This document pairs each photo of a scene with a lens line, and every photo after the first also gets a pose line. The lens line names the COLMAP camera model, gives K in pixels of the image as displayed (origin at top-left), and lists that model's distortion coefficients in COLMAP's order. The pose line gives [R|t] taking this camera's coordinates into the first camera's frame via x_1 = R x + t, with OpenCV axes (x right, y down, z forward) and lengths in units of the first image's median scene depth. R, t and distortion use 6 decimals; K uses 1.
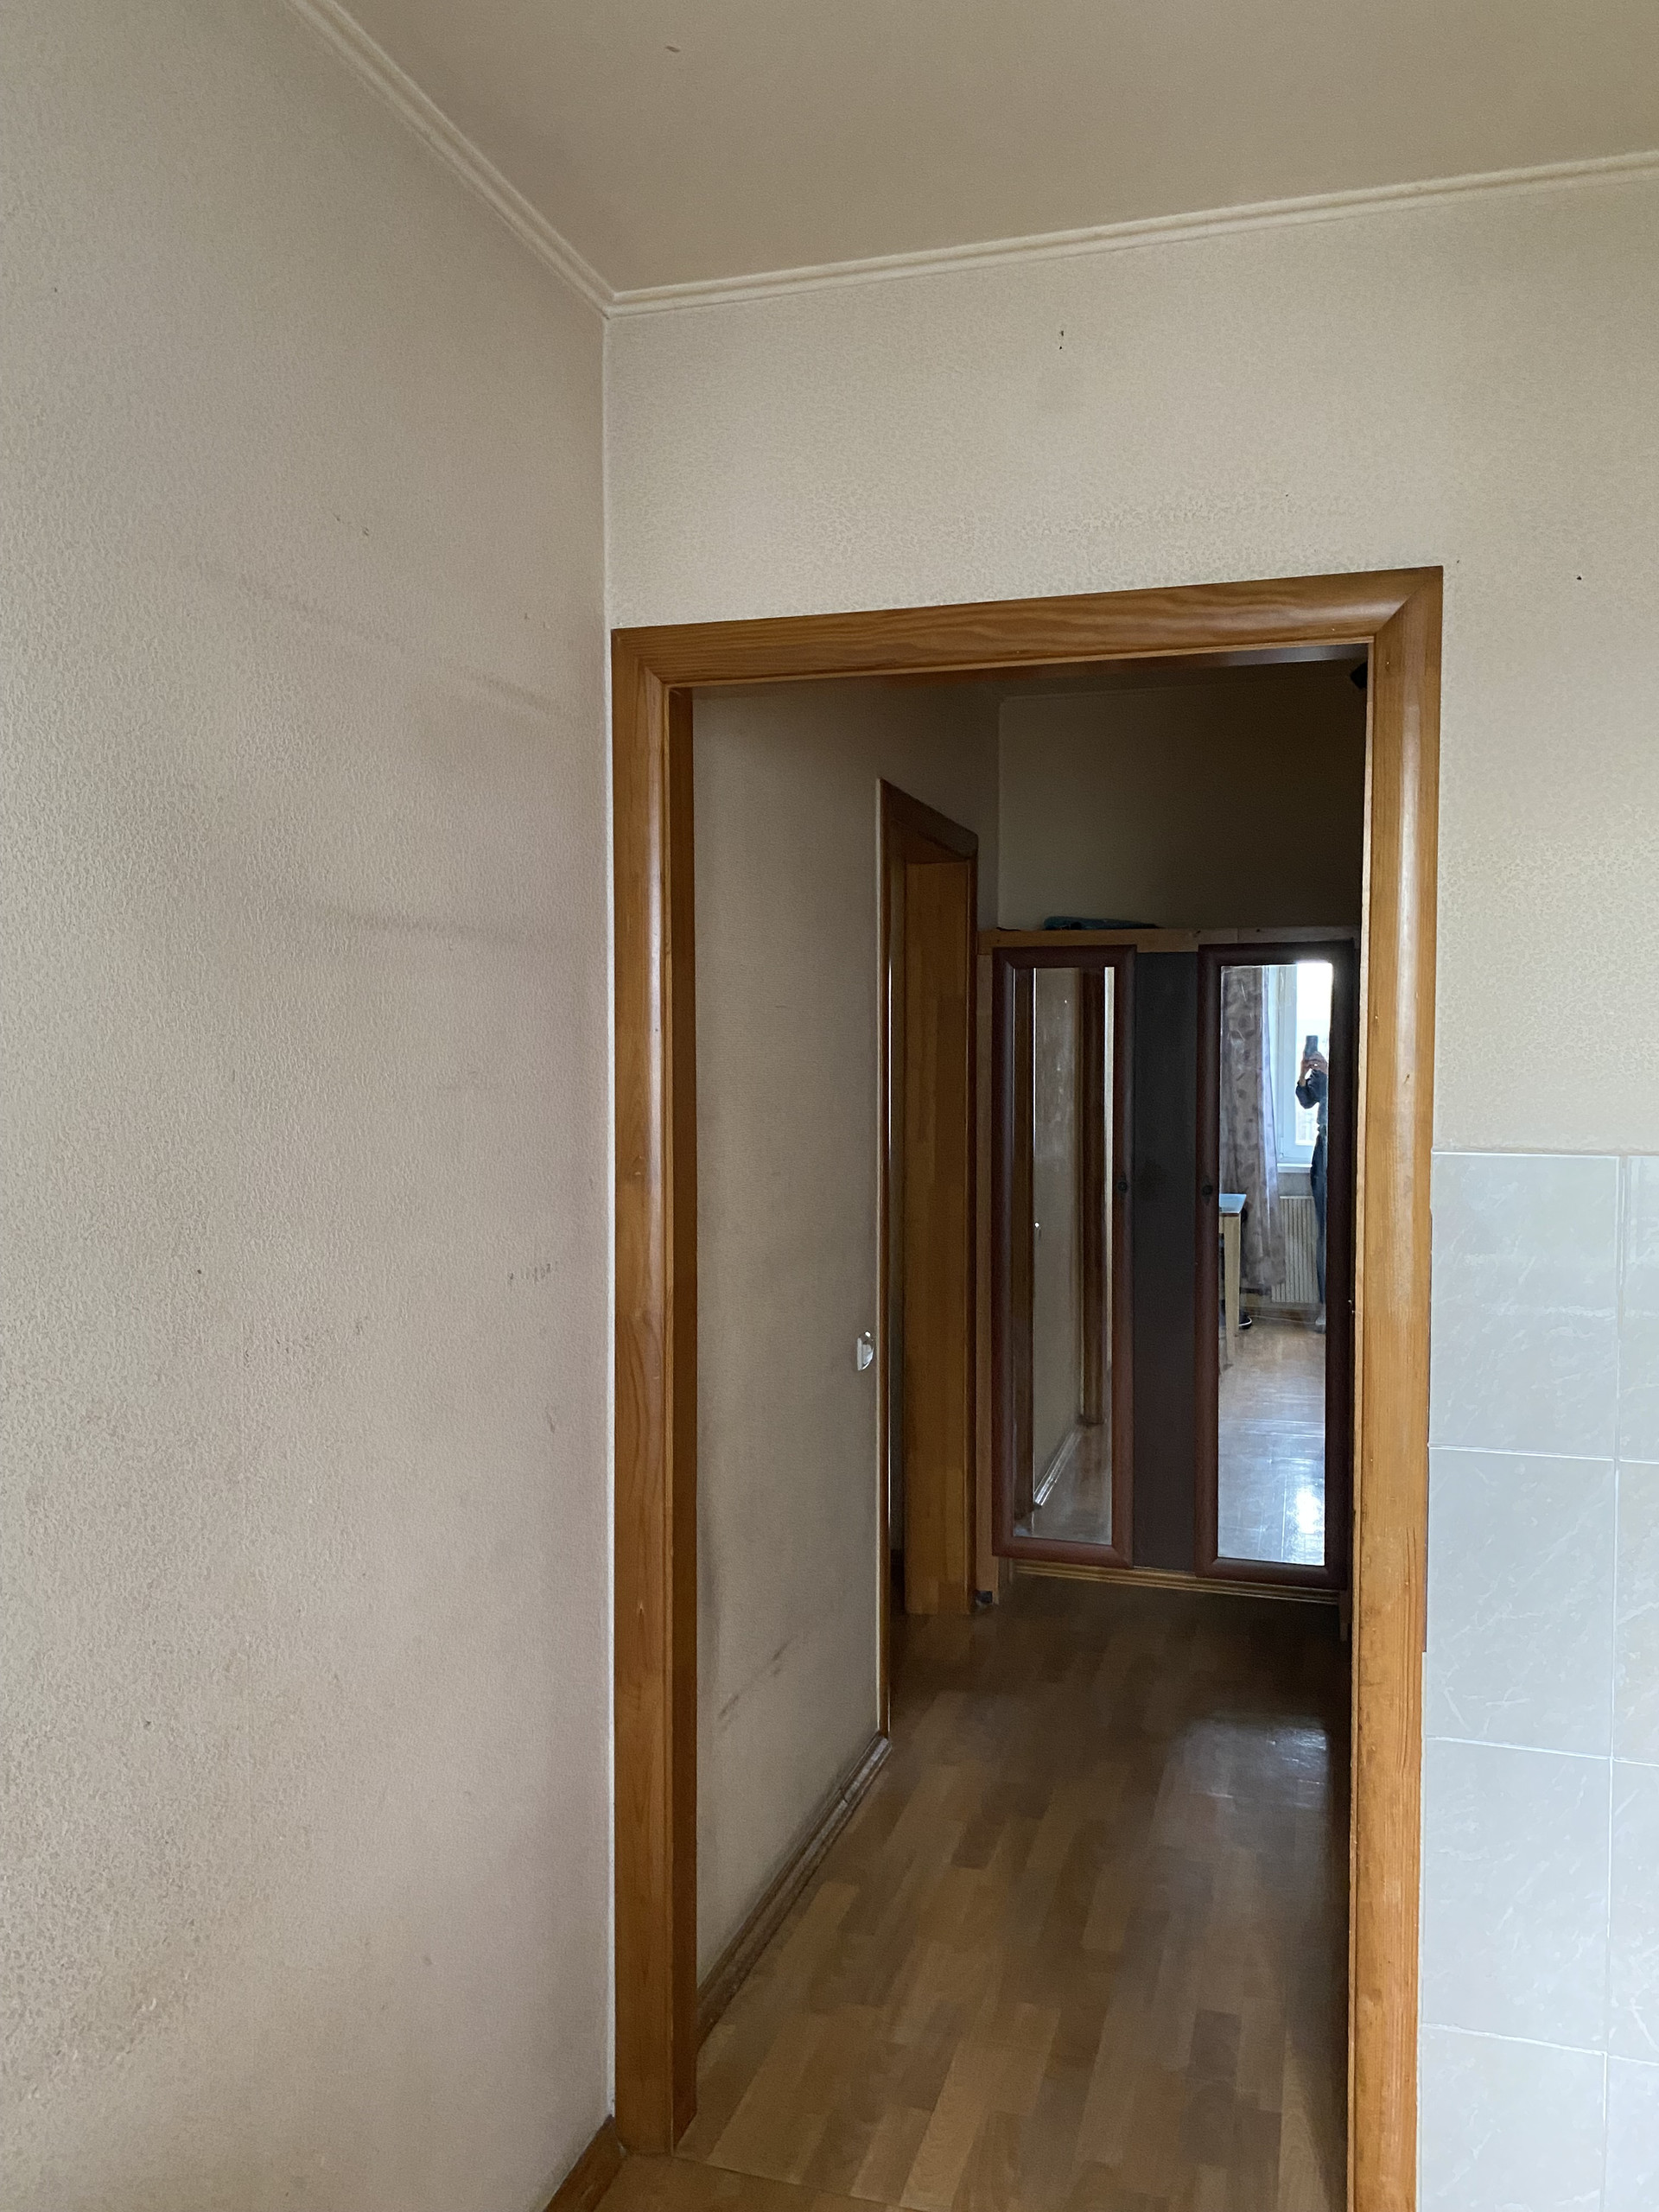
lens RADIAL K [[1680.3, 0, 829.5], [0, 1680.3, 1106.0], [0, 0, 1]] dist [0.038758, -0.031357]
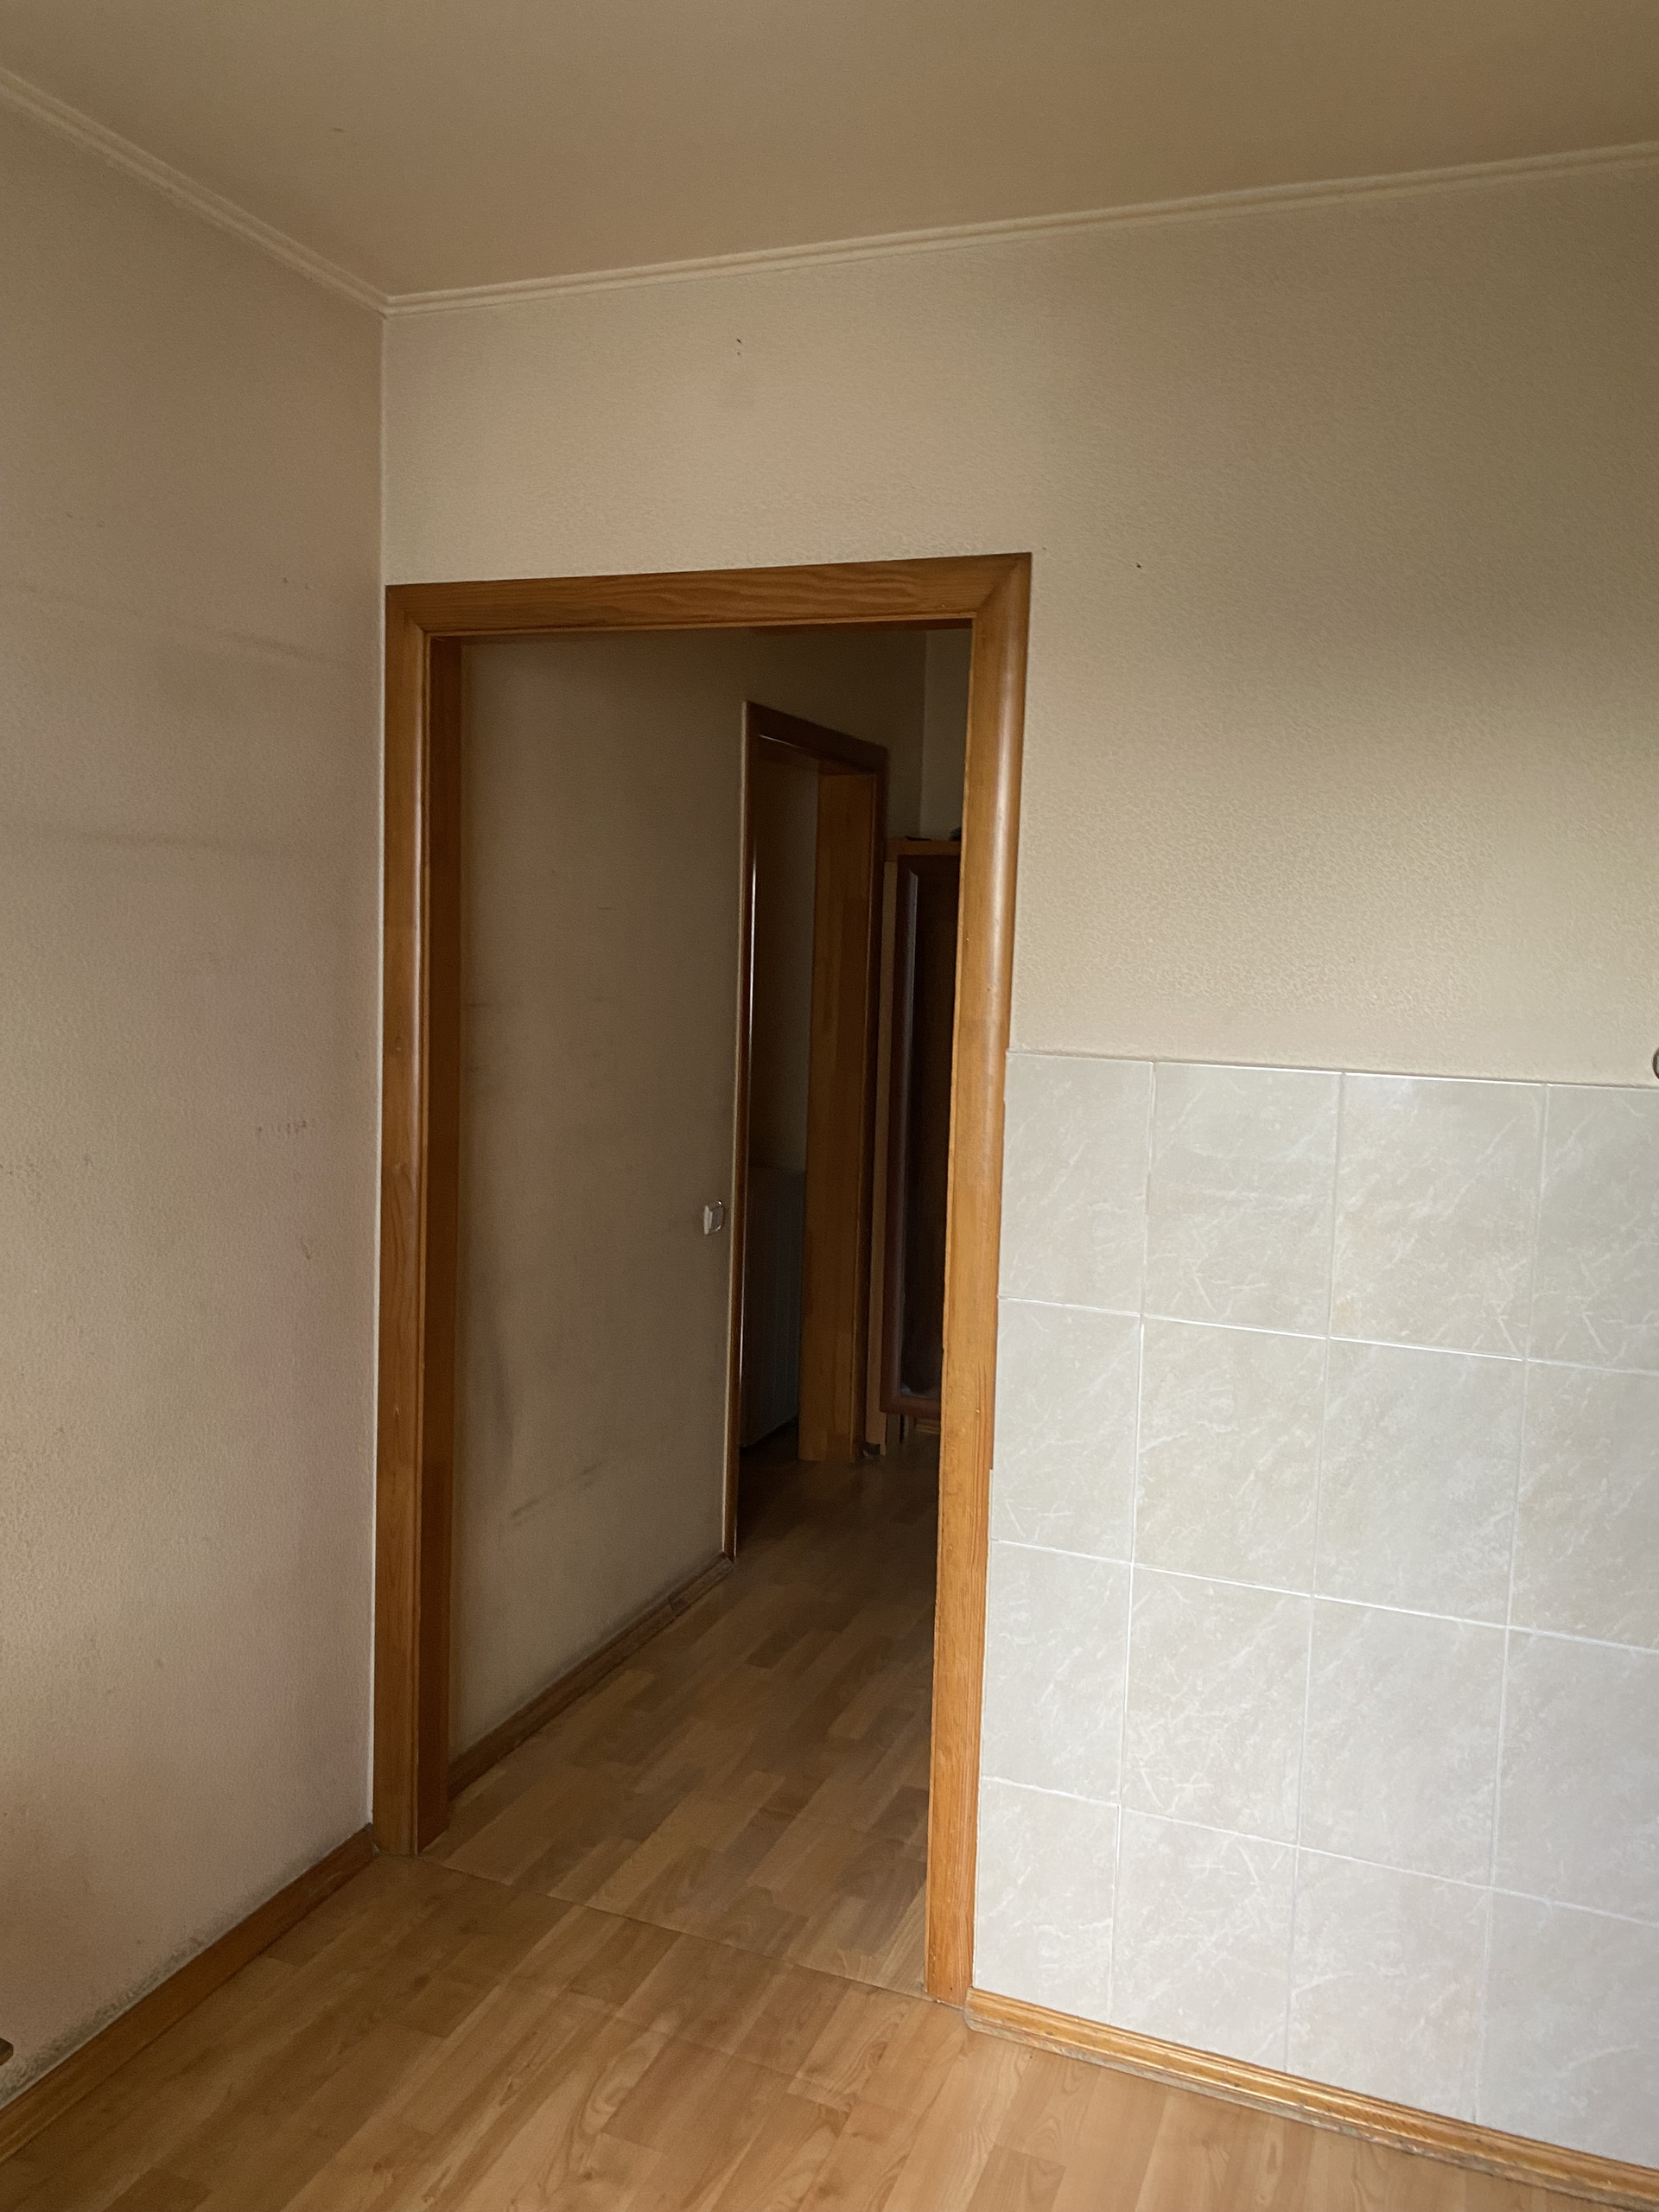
lens RADIAL K [[1669.4, 0, 823.7], [0, 1669.4, 1064.3], [0, 0, 1]] dist [0.057136, -0.072595]
pose [[0.996115, 0.036097, -0.080322, 0.285314], [-0.032689, 0.998525, 0.043351, -0.010026], [0.081769, -0.040557, 0.995826, -0.159888]]
